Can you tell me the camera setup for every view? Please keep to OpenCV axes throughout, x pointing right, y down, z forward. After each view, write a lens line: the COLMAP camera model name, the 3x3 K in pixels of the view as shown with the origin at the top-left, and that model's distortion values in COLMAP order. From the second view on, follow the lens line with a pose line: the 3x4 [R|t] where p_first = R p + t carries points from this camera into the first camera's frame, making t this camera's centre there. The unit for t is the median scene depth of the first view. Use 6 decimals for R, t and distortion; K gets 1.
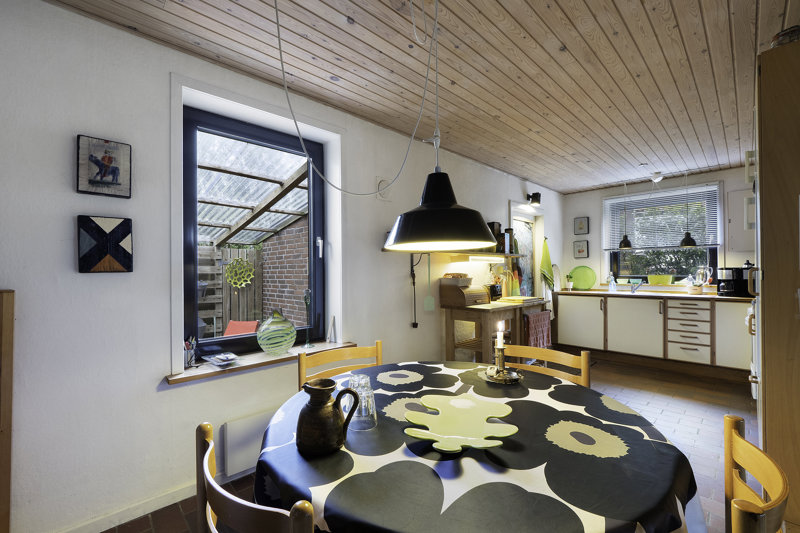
lens RADIAL K [[336.6, 0, 402.3], [0, 336.6, 268.5], [0, 0, 1]] dist [-0.012261, 0.000914]
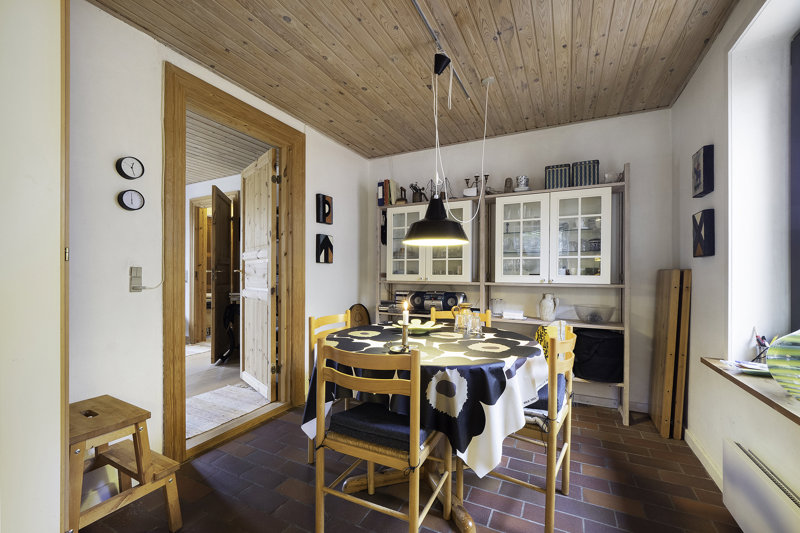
lens RADIAL K [[336.6, 0, 396.2], [0, 336.6, 273.6], [0, 0, 1]] dist [-0.012261, 0.000914]
pose [[-0.944407, 0.009782, -0.328633, 0.289992], [0.012693, 0.999897, -0.006713, 0.032796], [0.328533, -0.010511, -0.944434, 0.849016]]
